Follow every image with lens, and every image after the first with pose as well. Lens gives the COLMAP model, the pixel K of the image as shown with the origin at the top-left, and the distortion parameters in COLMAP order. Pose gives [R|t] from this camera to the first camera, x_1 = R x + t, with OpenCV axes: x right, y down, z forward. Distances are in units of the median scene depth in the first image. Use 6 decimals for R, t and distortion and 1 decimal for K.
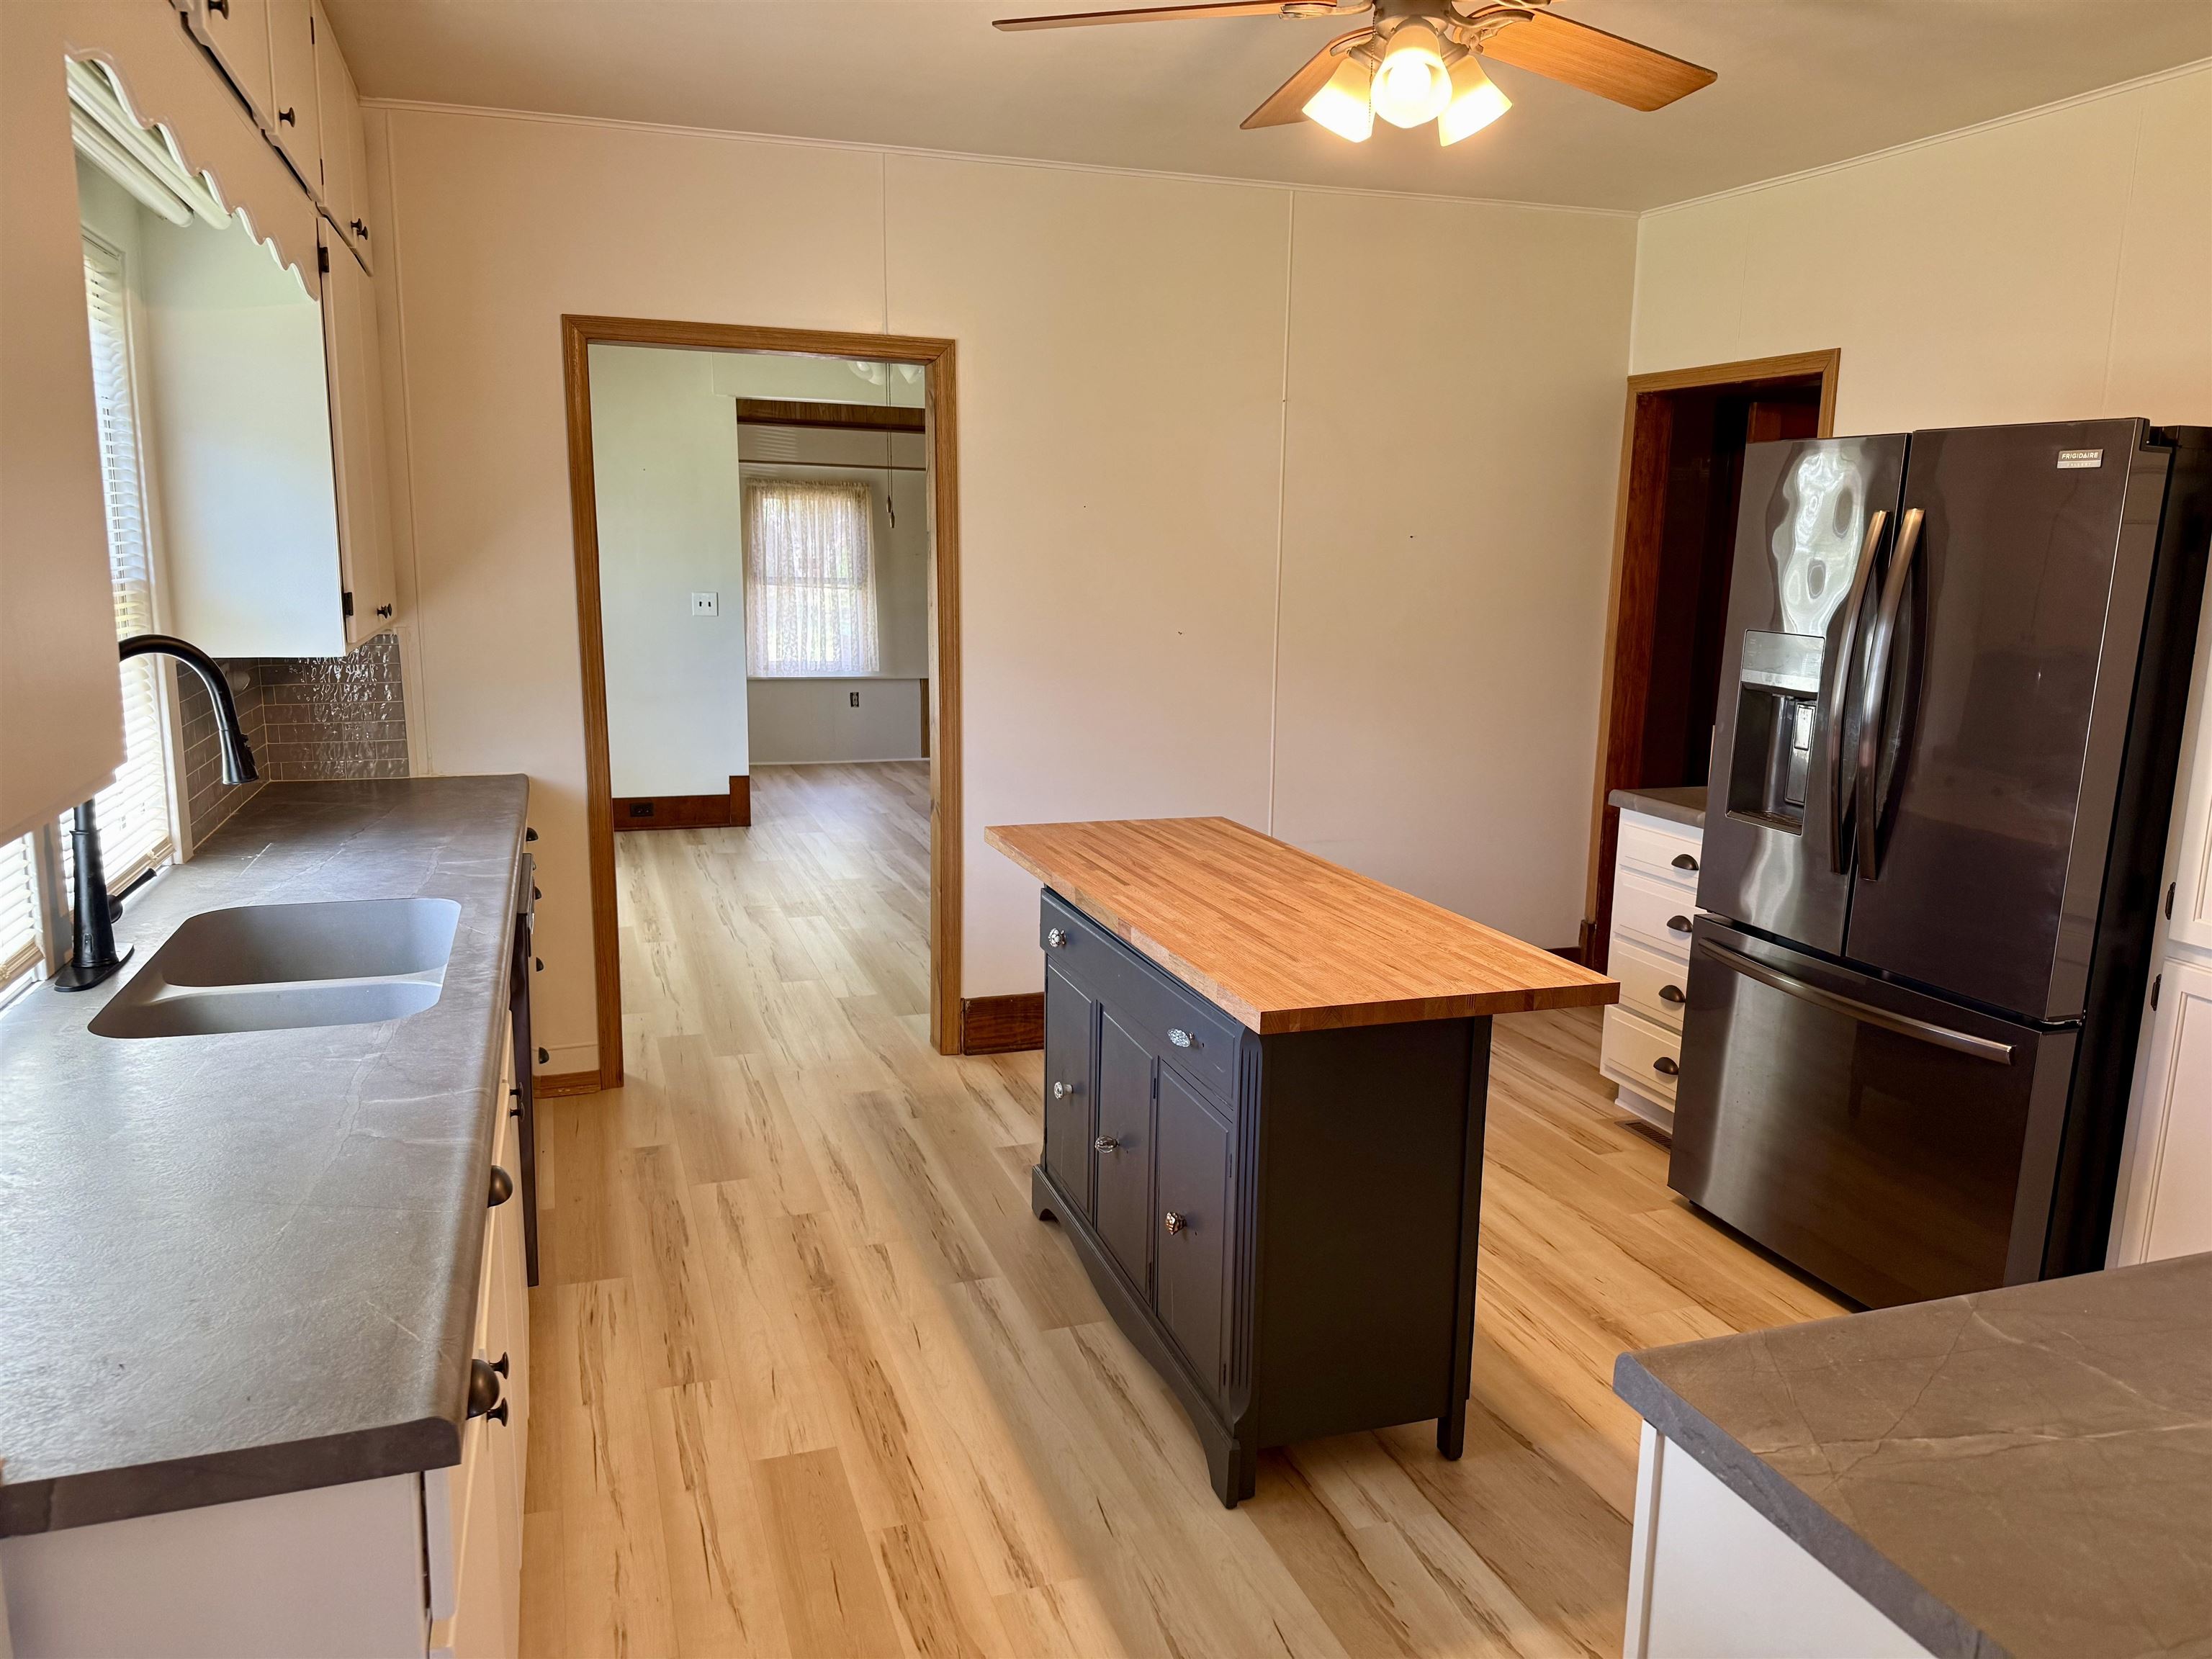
lens RADIAL K [[1562.6, 0, 1107.4], [0, 1562.6, 853.6], [0, 0, 1]] dist [0.101593, -0.118779]
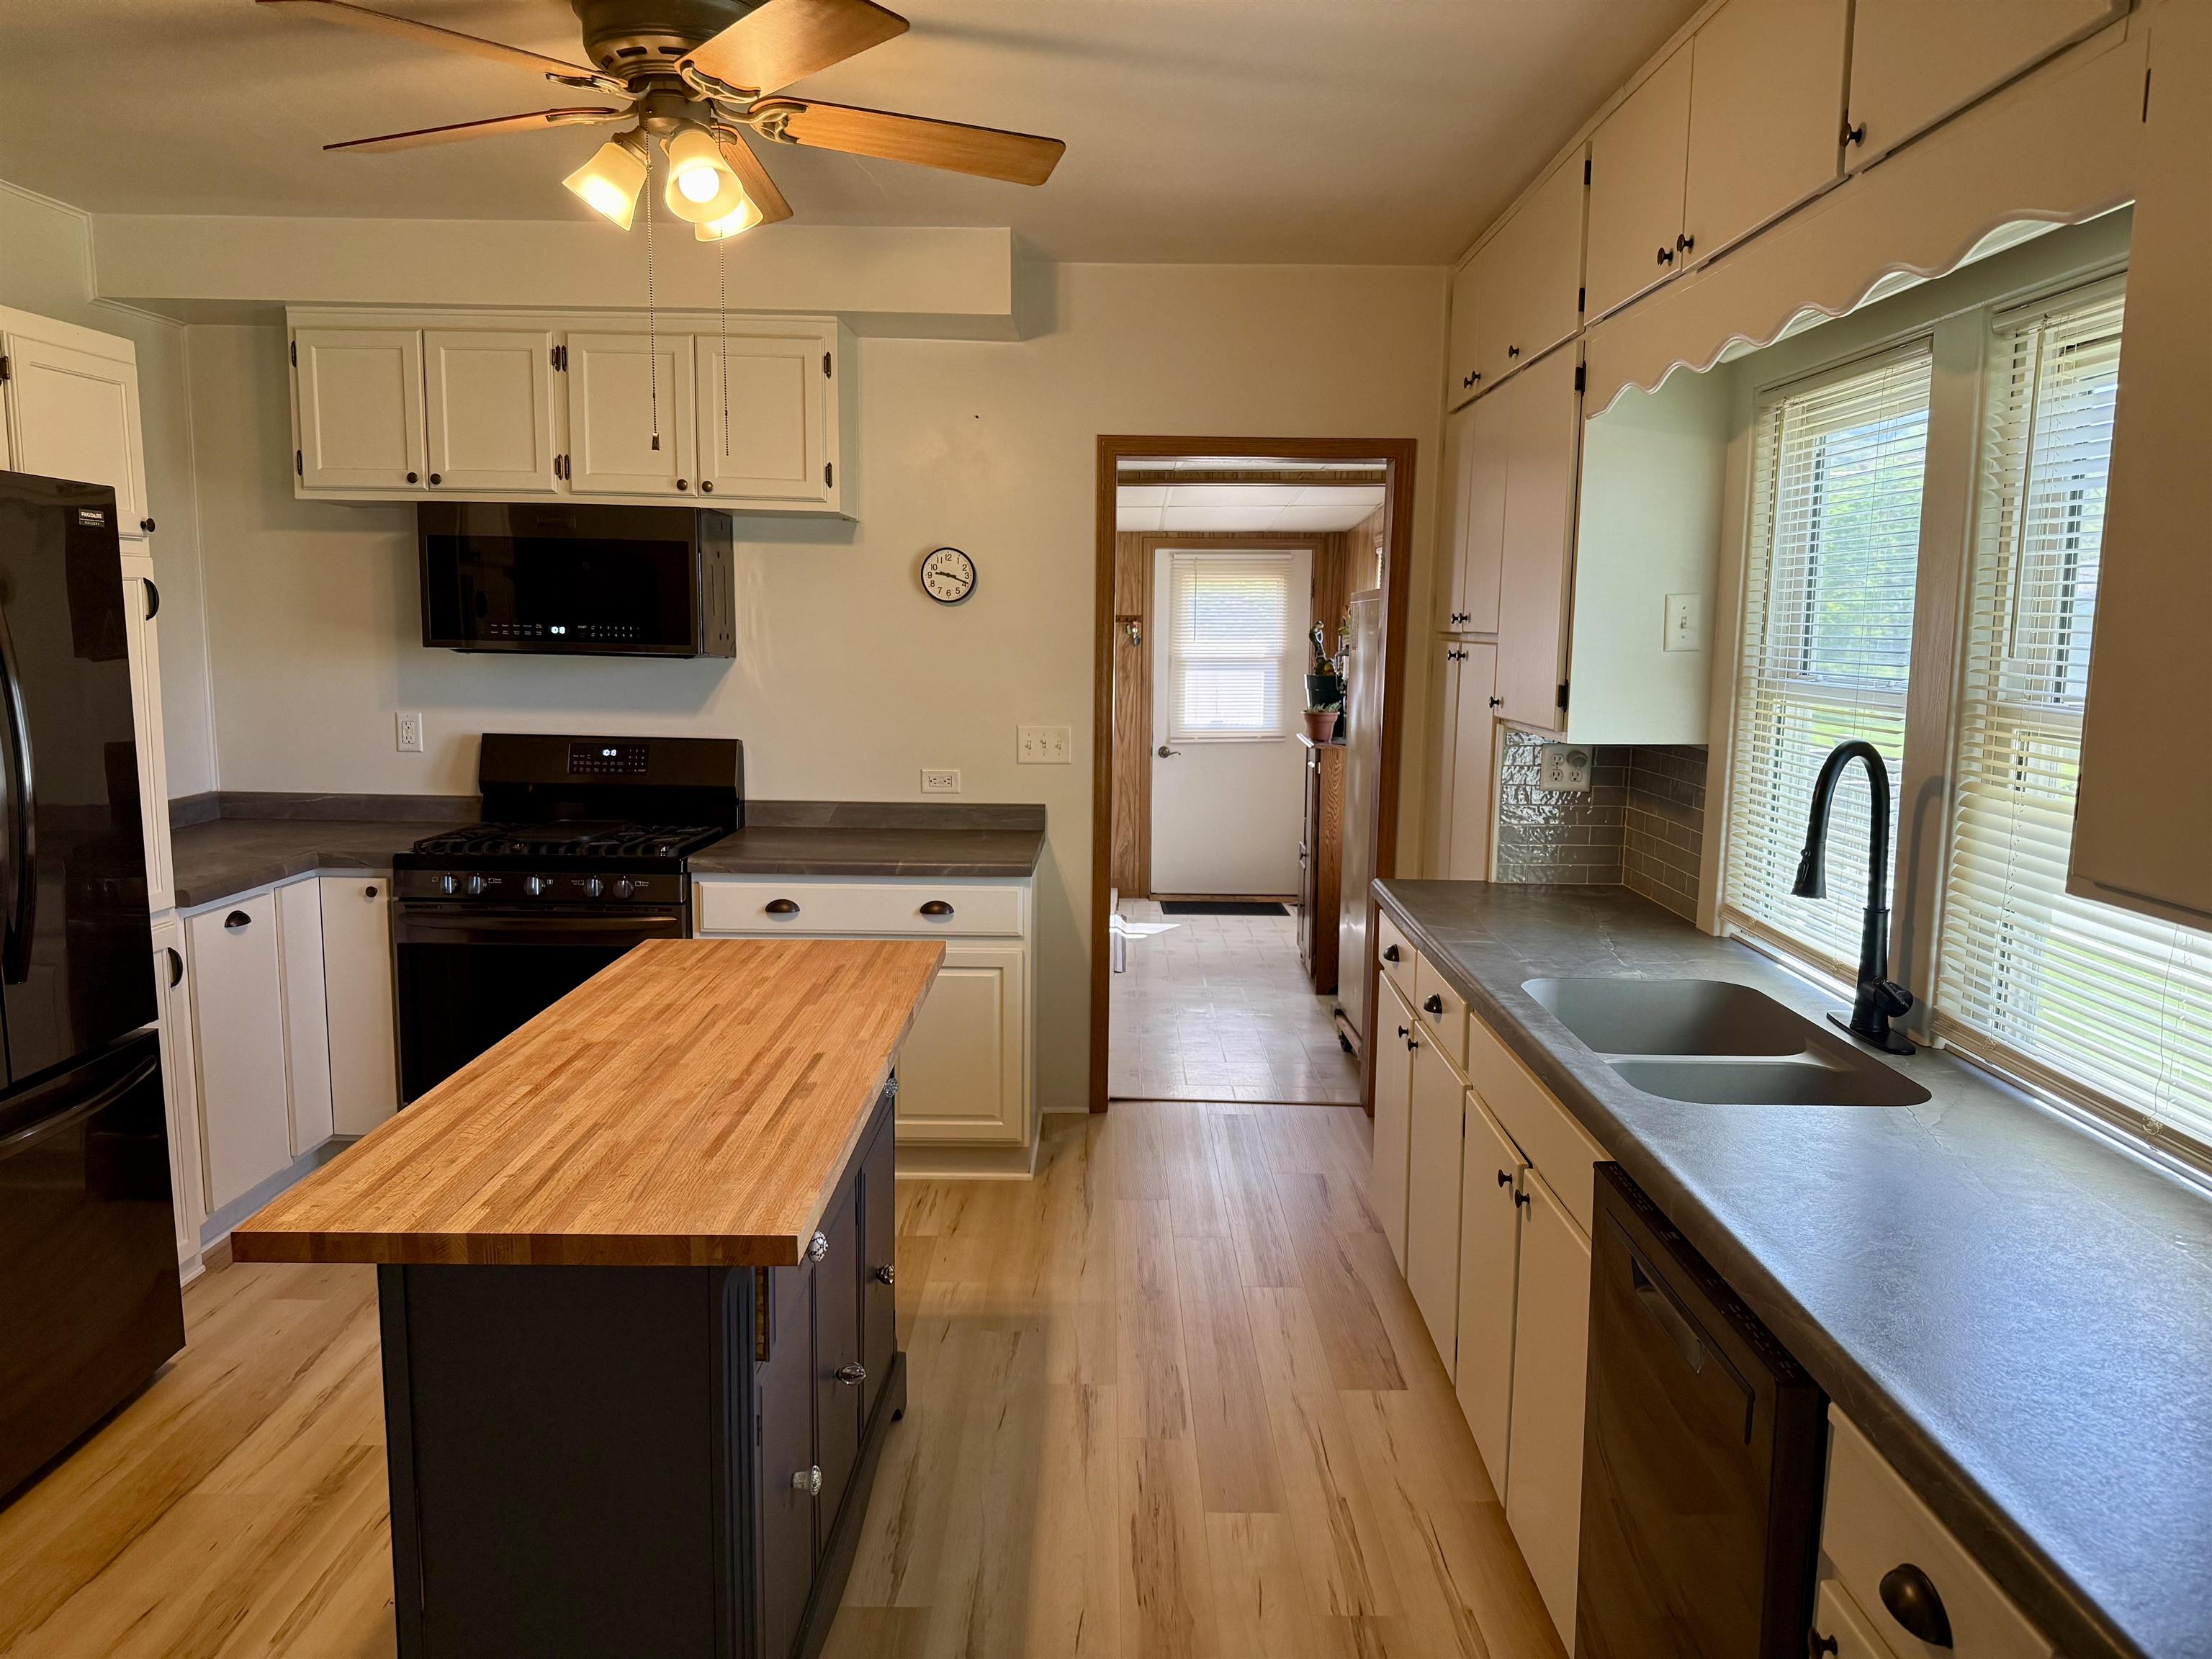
lens RADIAL K [[1562.6, 0, 1107.4], [0, 1562.6, 853.6], [0, 0, 1]] dist [0.101593, -0.118779]
pose [[-0.942662, -0.077475, 0.324632, -0.403171], [0.037718, 0.941722, 0.334272, -0.360475], [-0.331610, 0.327350, -0.884803, 1.753154]]
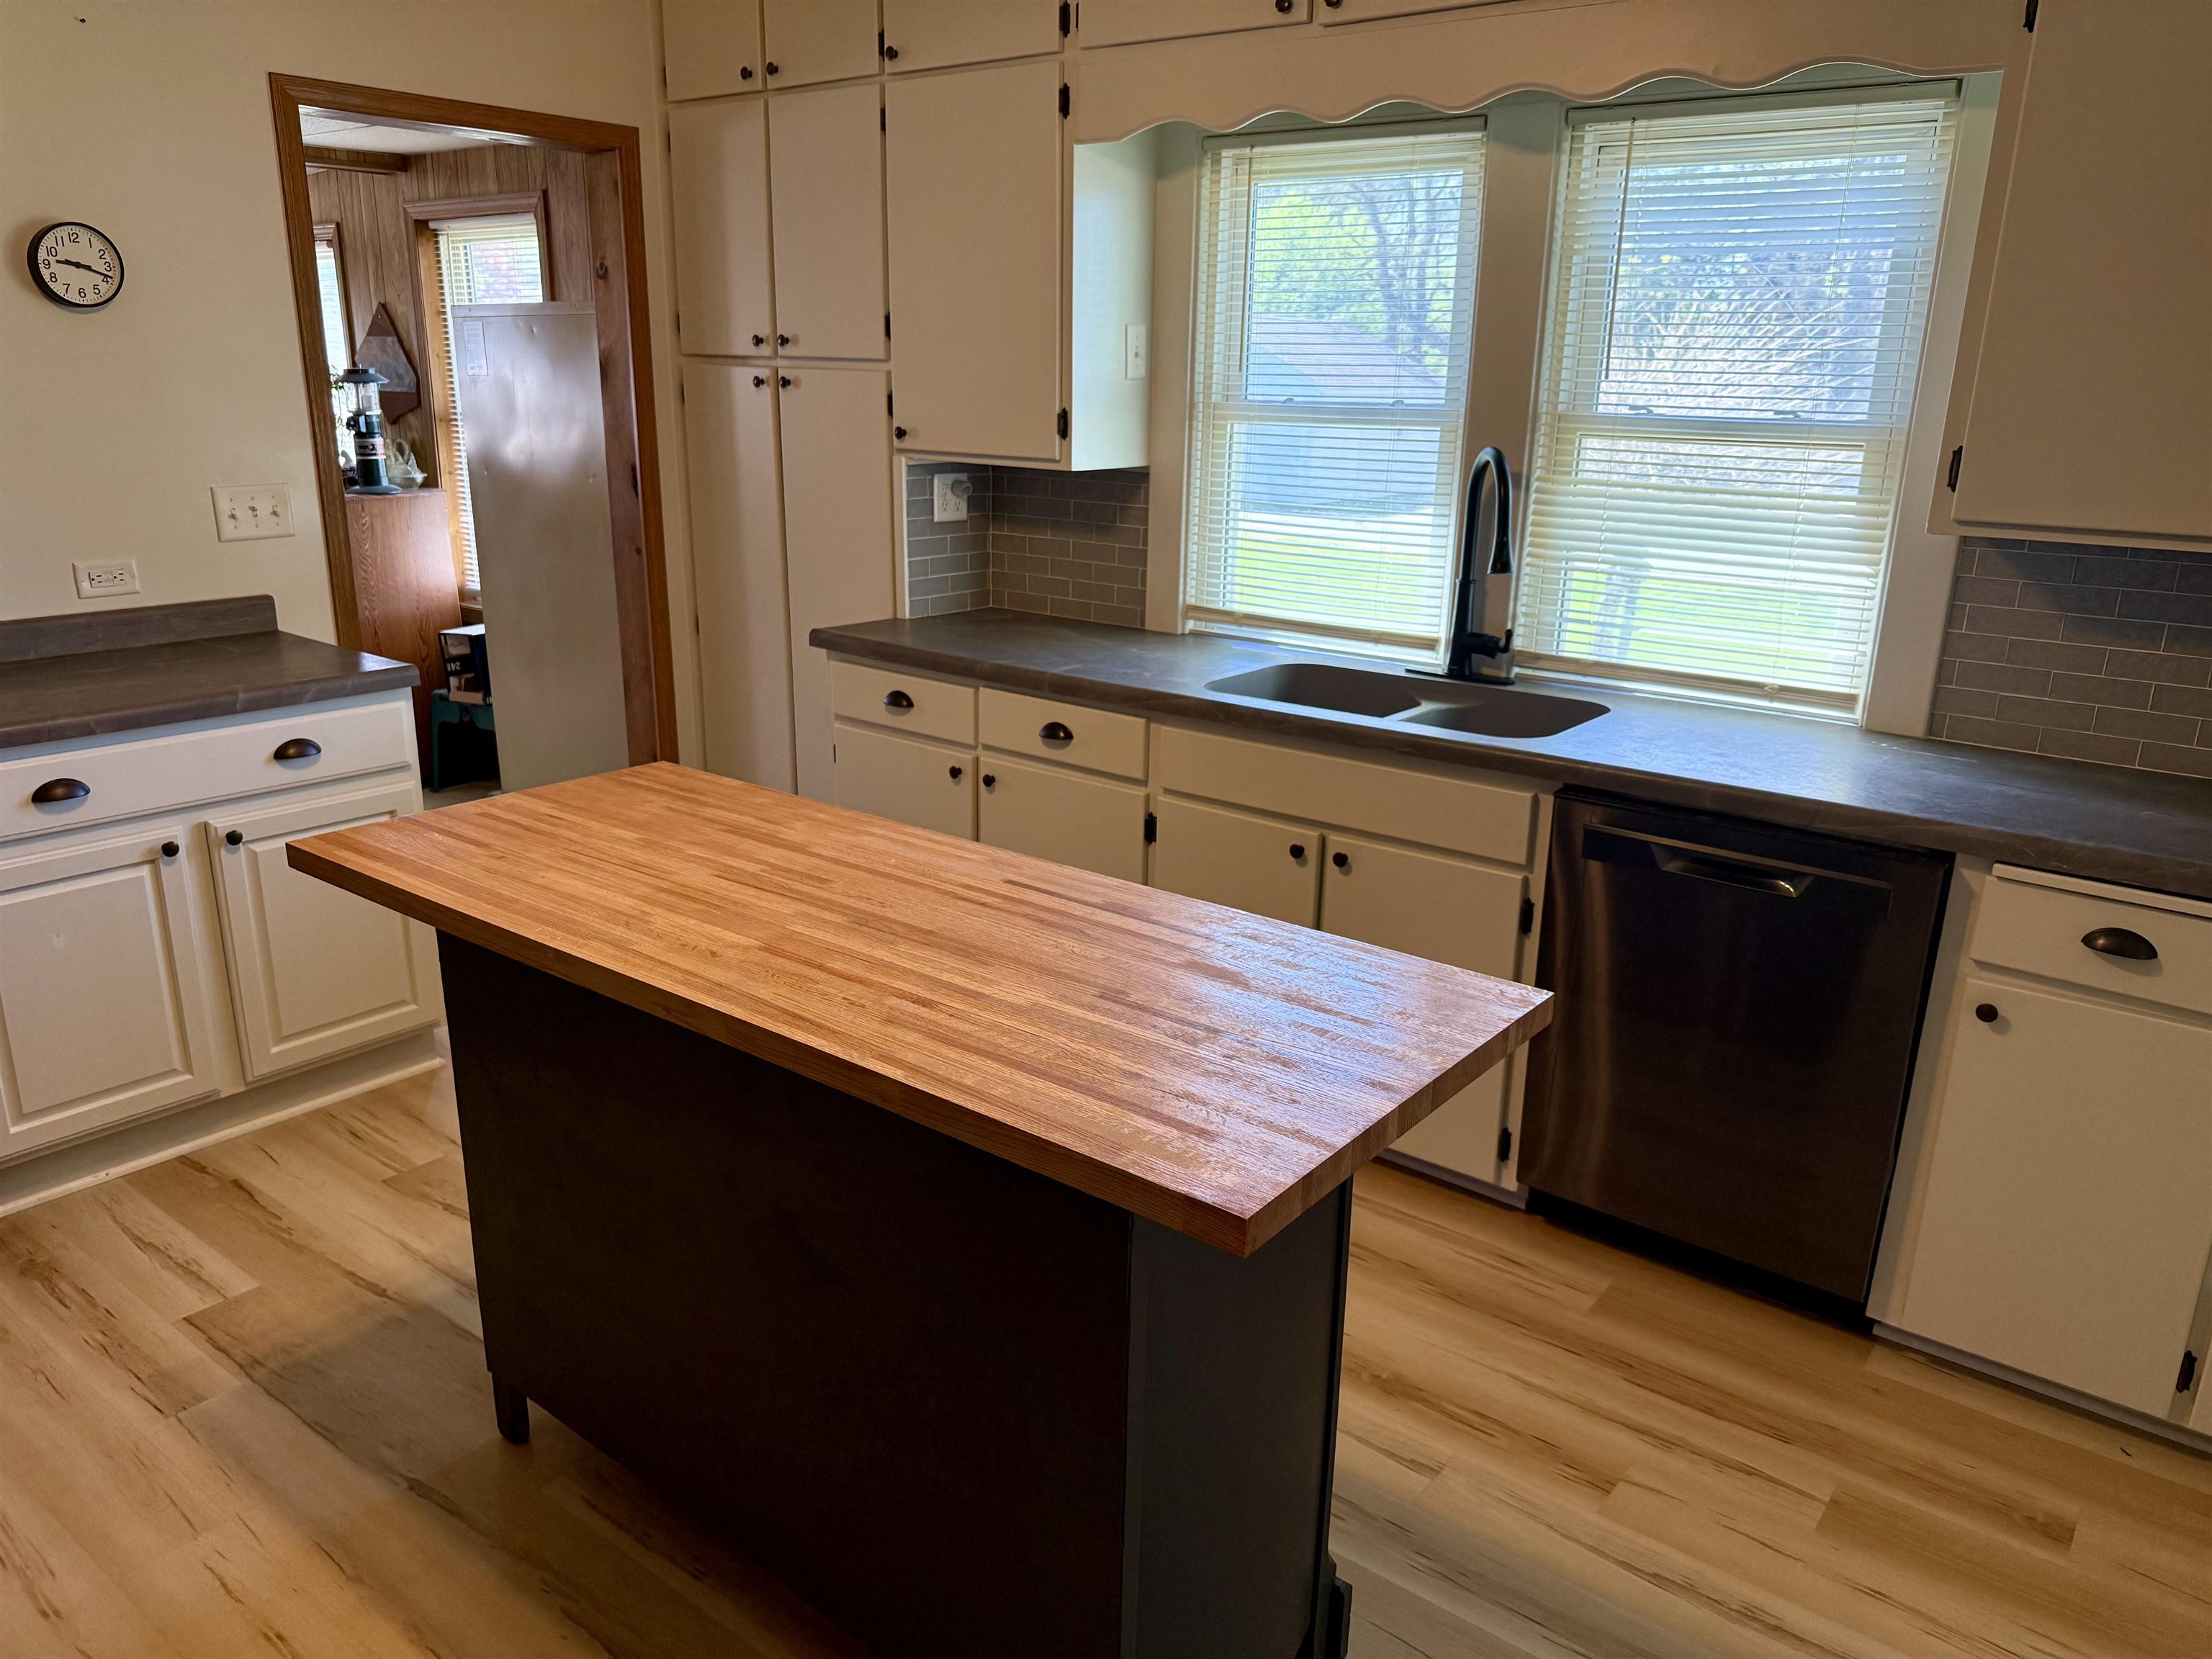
lens RADIAL K [[1562.6, 0, 1107.4], [0, 1562.6, 853.6], [0, 0, 1]] dist [0.101593, -0.118779]
pose [[-0.843428, 0.130259, -0.521211, 0.347681], [-0.134261, 0.888272, 0.439257, -0.312784], [0.520194, 0.440461, -0.731705, 1.632001]]
